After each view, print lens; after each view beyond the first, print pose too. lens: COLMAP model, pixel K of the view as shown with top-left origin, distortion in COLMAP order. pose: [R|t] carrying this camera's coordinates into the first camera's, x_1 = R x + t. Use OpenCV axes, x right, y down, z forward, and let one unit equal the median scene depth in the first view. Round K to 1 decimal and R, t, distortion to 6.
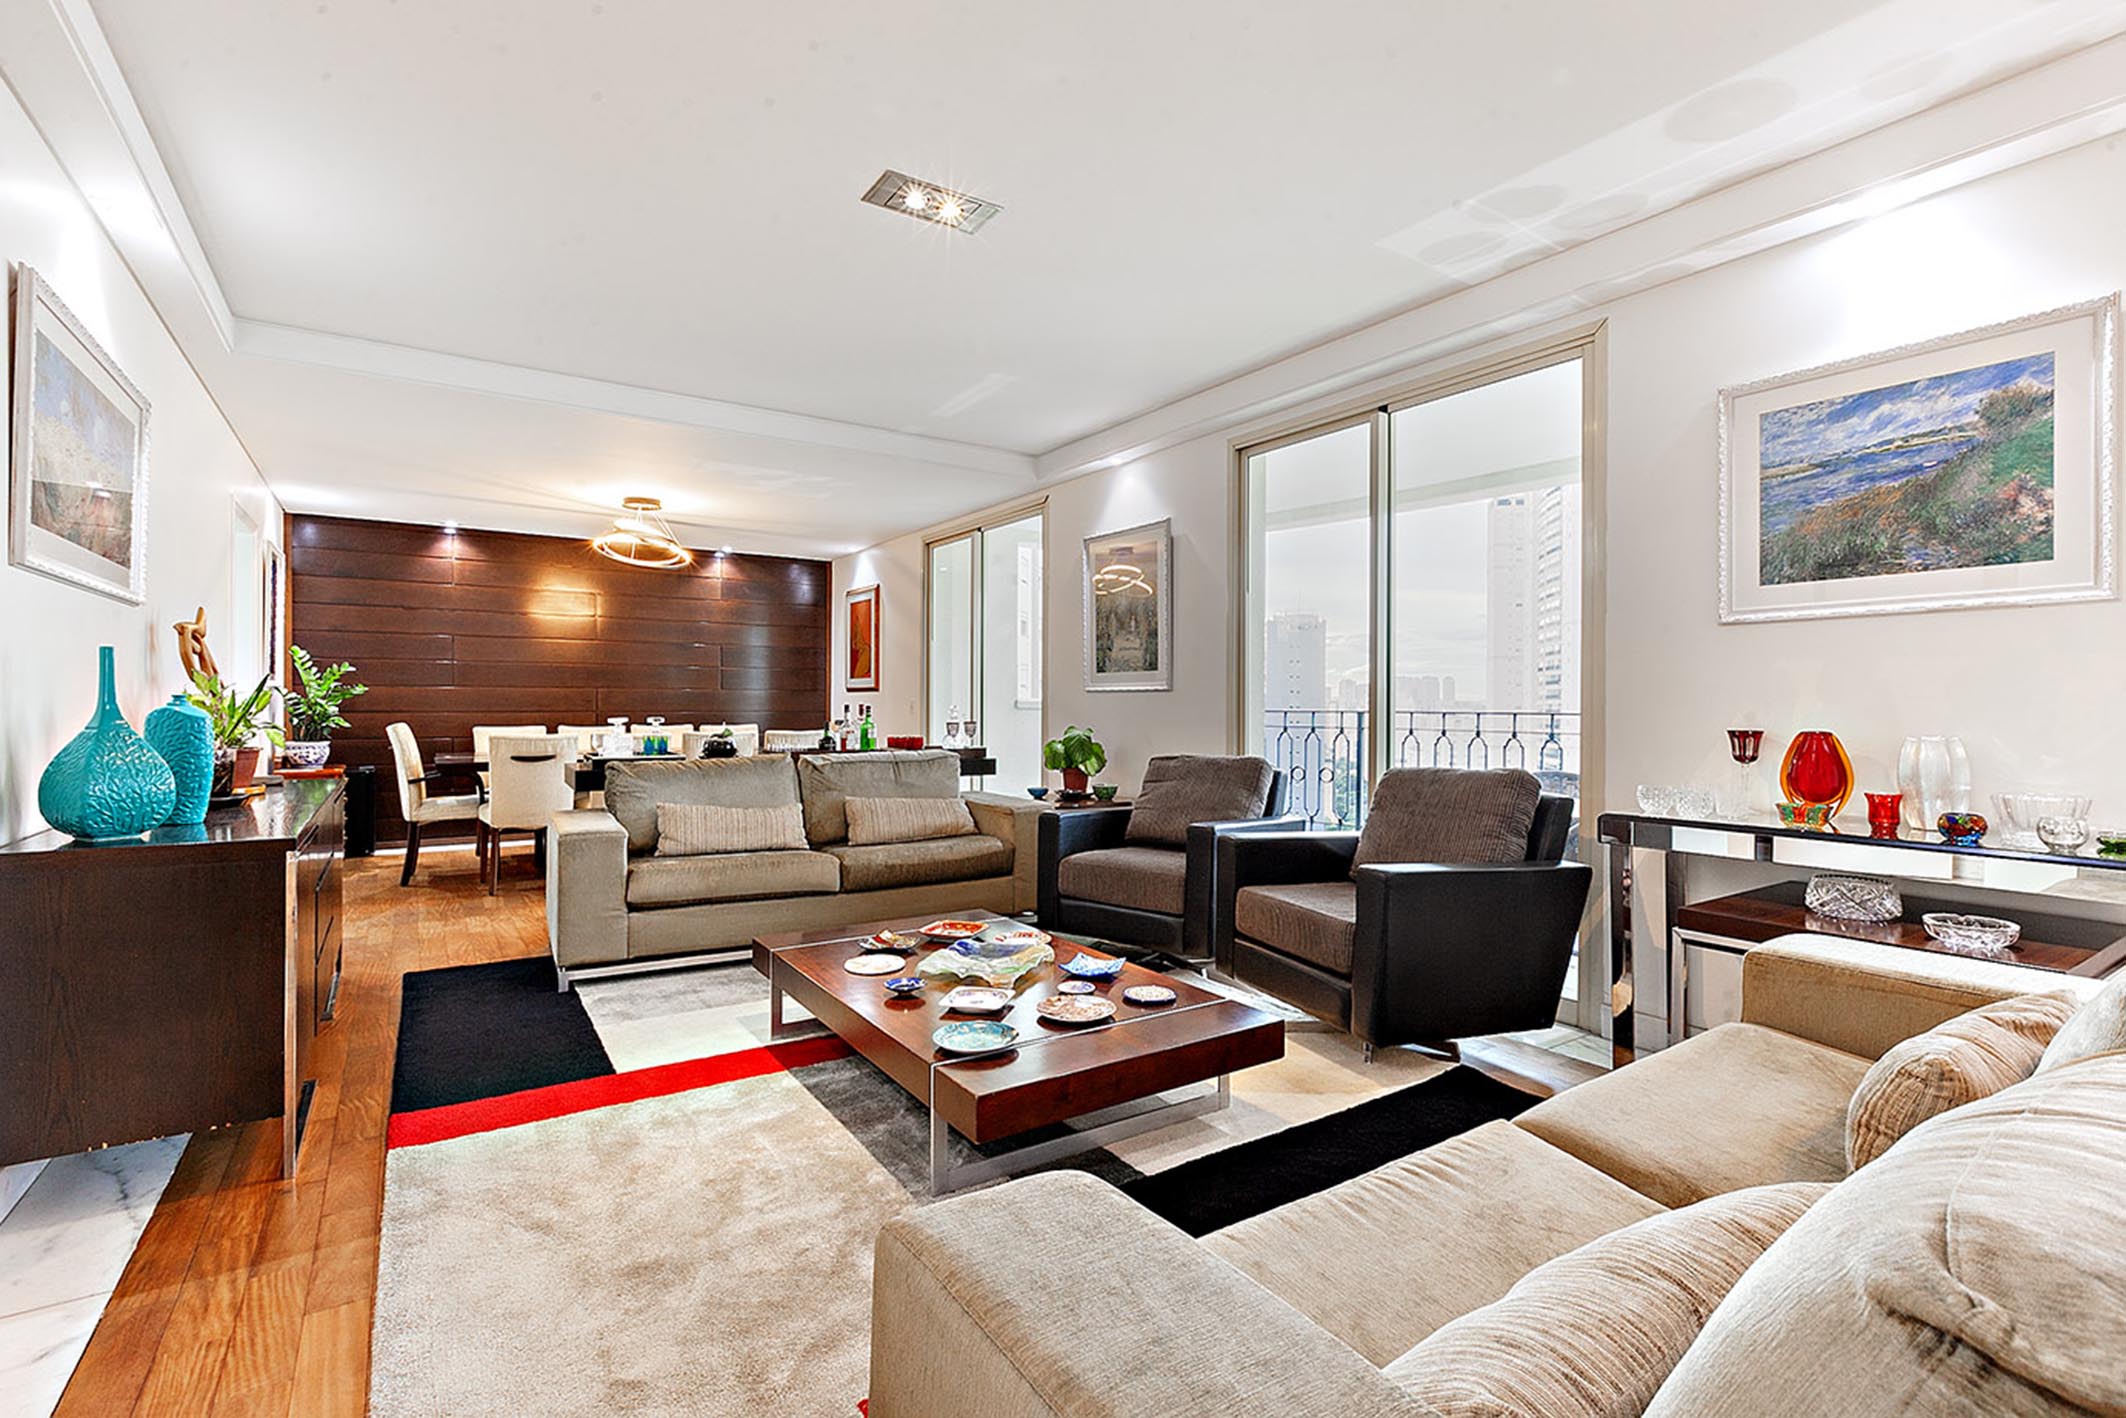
lens RADIAL K [[954.1, 0, 1059.4], [0, 954.1, 710.9], [0, 0, 1]] dist [0.002263, -0.000321]
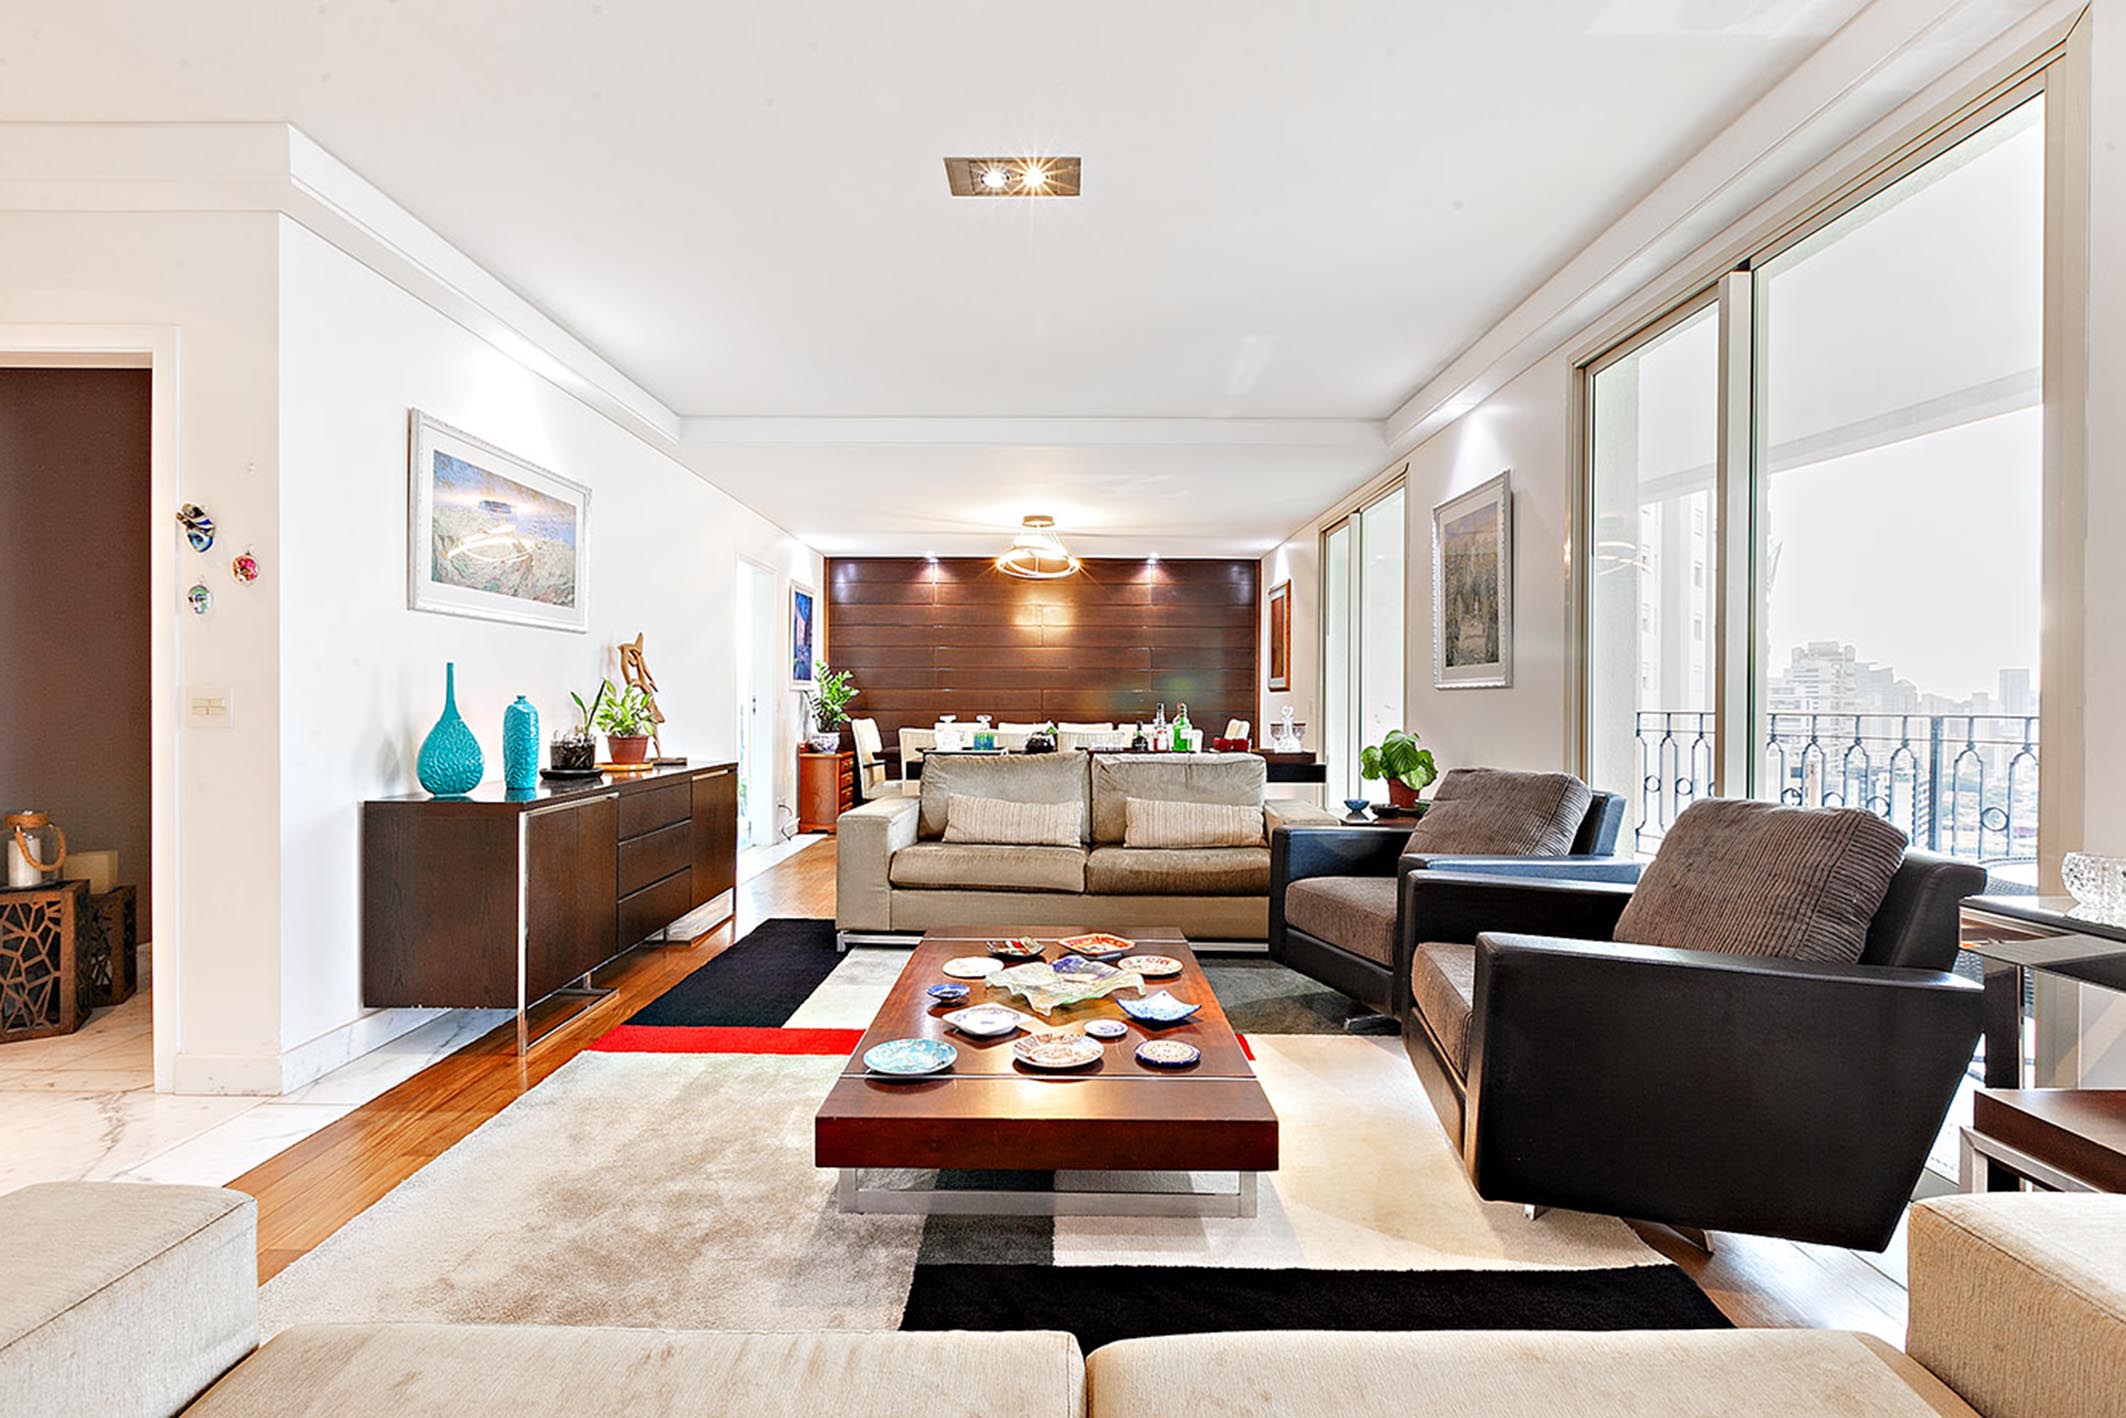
lens RADIAL K [[954.1, 0, 1062.3], [0, 954.1, 709.1], [0, 0, 1]] dist [0.002263, -0.000321]
pose [[0.830914, 0.003645, -0.556389, 0.276273], [-0.005412, 0.999984, -0.001531, 0.000273], [0.556374, 0.004284, 0.830921, 0.149852]]
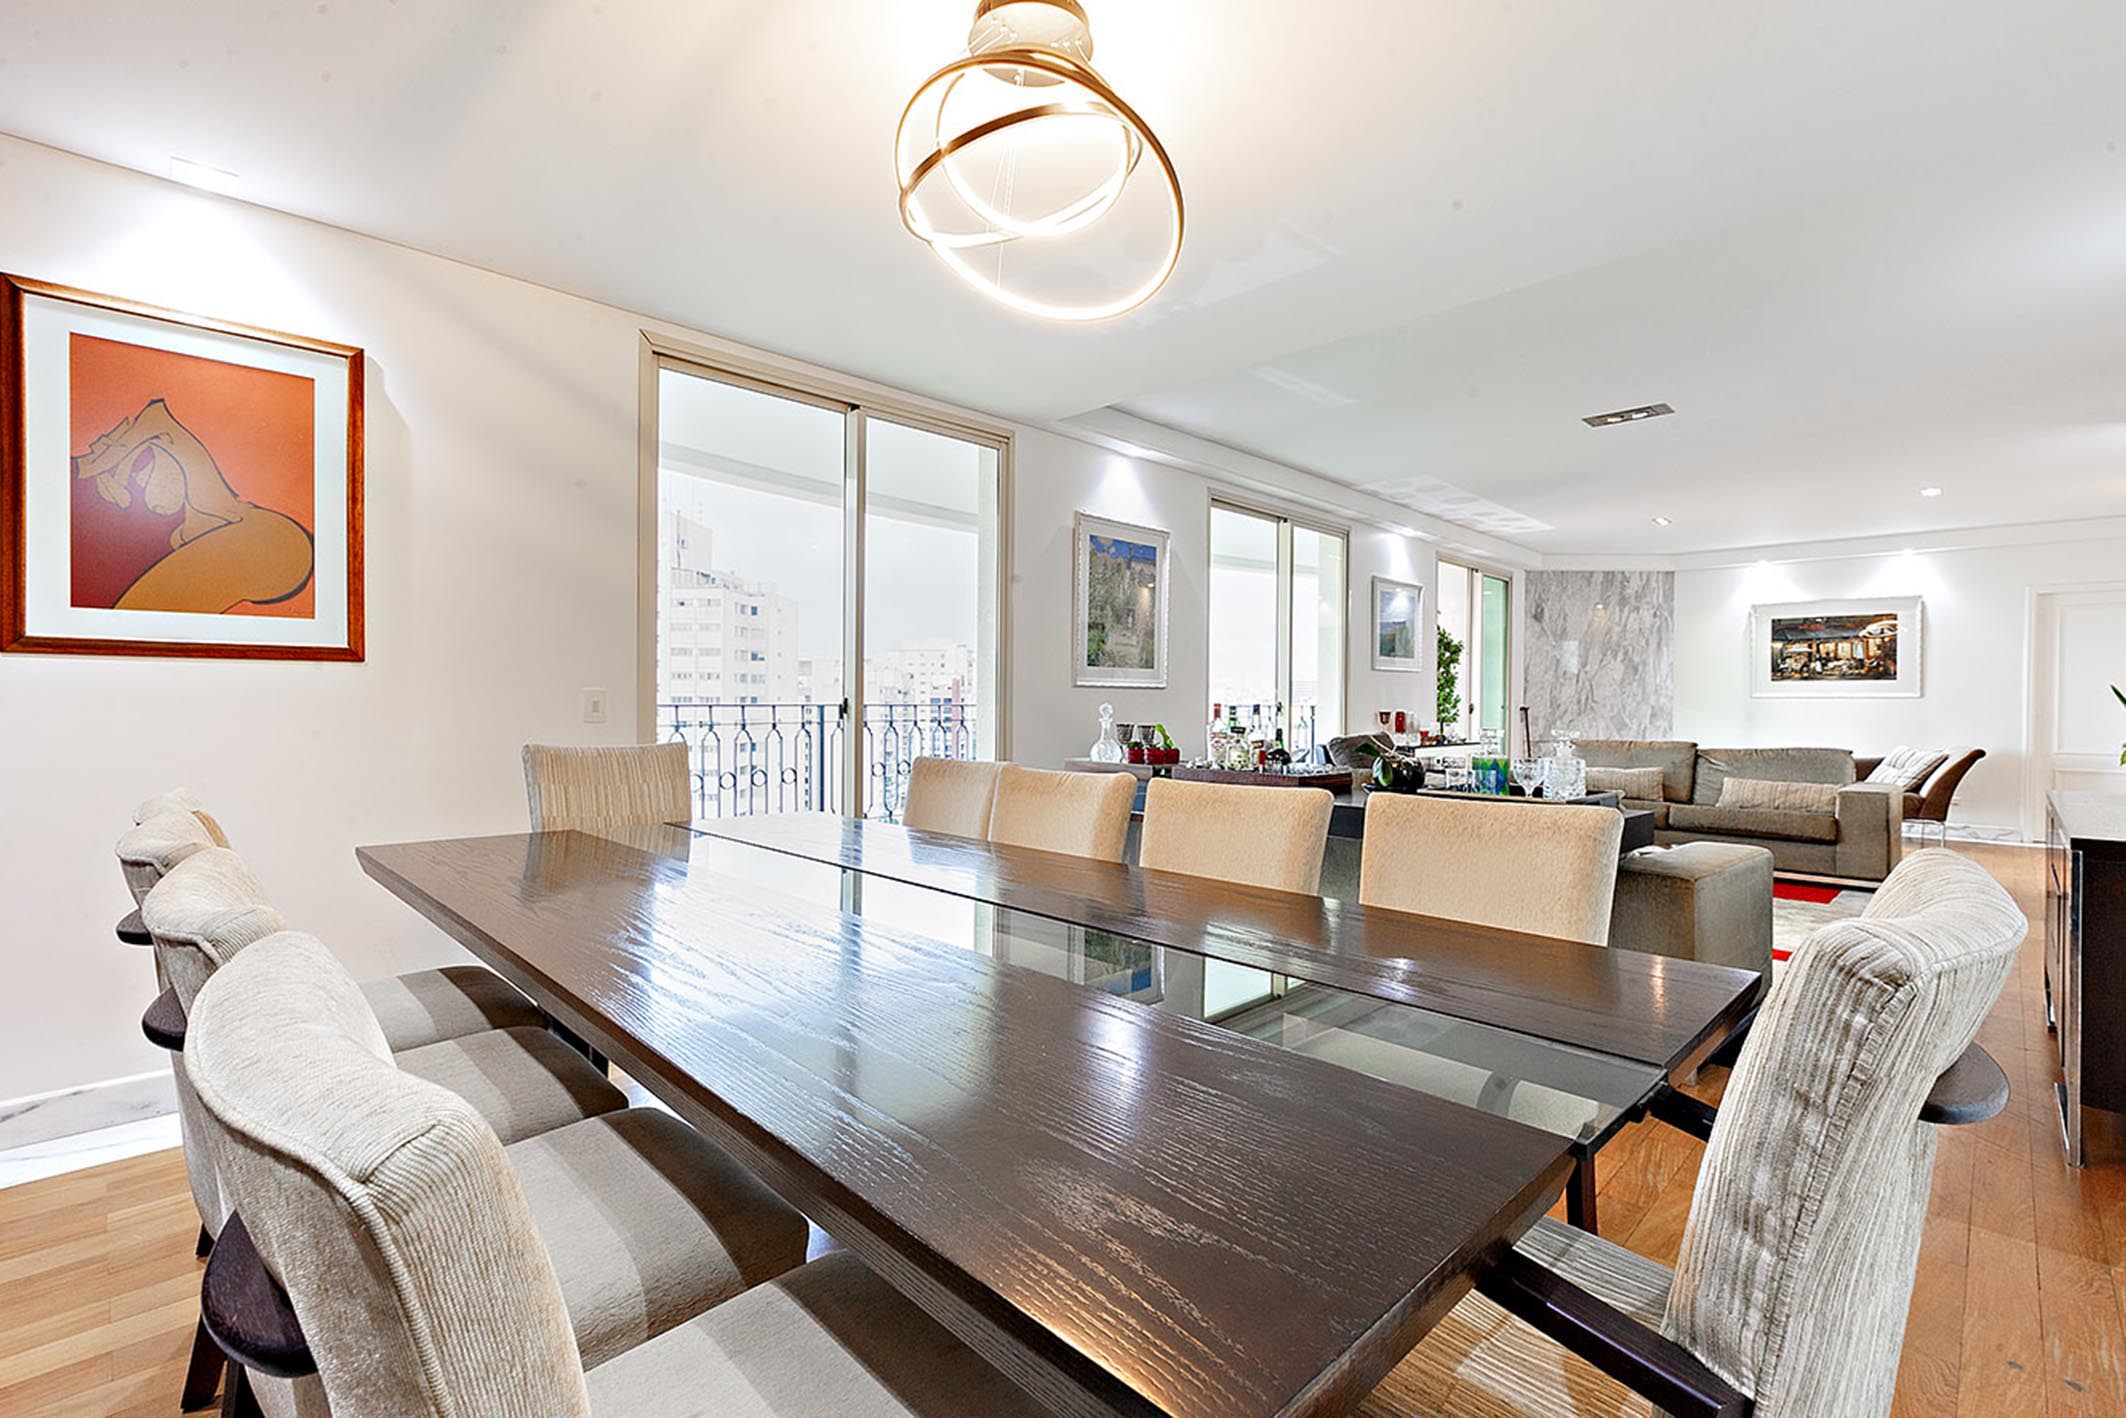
lens RADIAL K [[954.1, 0, 1038.7], [0, 954.1, 698.2], [0, 0, 1]] dist [0.002263, -0.000321]
pose [[-0.180464, -0.003661, 0.983575, -1.036902], [-0.000781, 0.999993, 0.003579, -0.015194], [-0.983581, -0.000122, -0.180466, 1.491226]]
